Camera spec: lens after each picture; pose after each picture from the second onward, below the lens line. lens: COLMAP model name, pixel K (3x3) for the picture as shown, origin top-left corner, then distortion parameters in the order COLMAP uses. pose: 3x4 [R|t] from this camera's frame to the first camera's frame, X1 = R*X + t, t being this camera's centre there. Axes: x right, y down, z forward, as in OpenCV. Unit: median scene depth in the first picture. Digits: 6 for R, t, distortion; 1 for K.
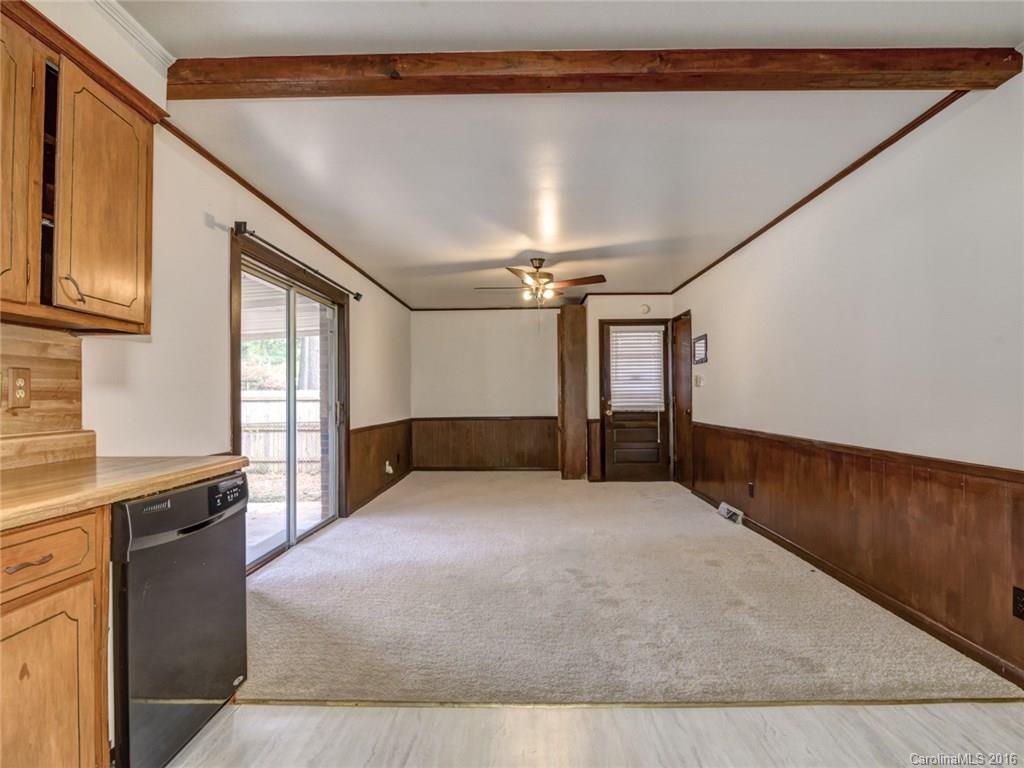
lens RADIAL K [[548.6, 0, 512.0], [0, 548.6, 384.0], [0, 0, 1]] dist [-0.000090, 0.000047]
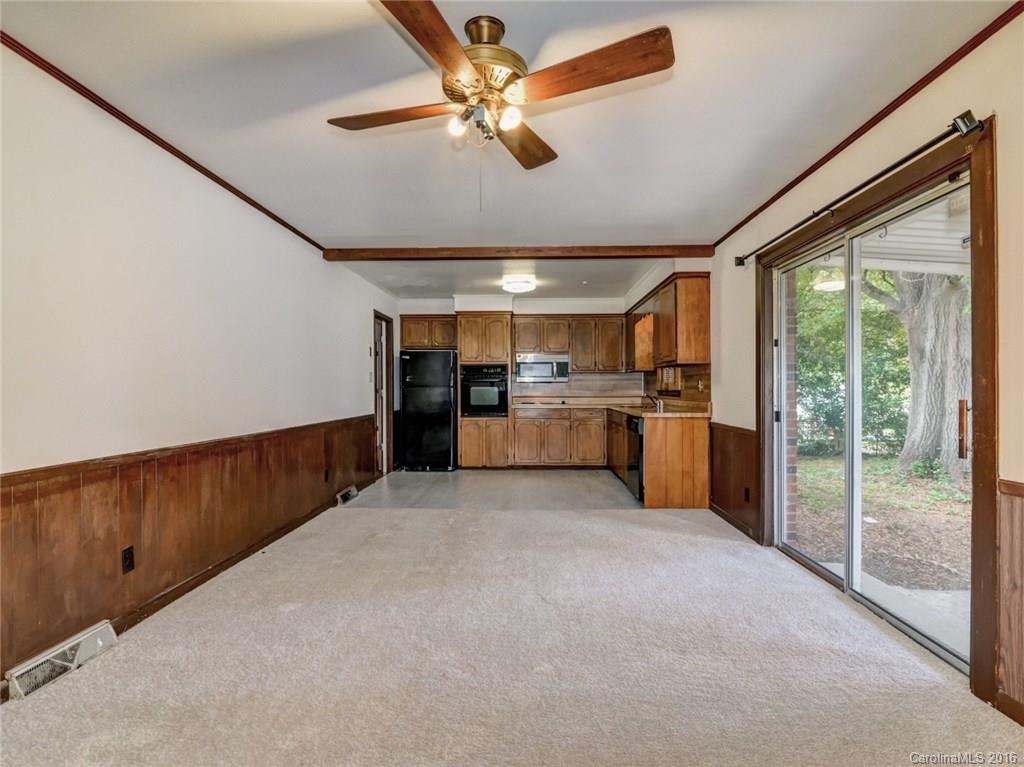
lens RADIAL K [[548.6, 0, 512.0], [0, 548.6, 383.5], [0, 0, 1]] dist [-0.000090, 0.000047]
pose [[-0.999715, 0.008132, 0.022435, 0.028125], [0.007522, 0.999603, -0.027159, 0.039626], [-0.022647, -0.026983, -0.999379, 2.187621]]
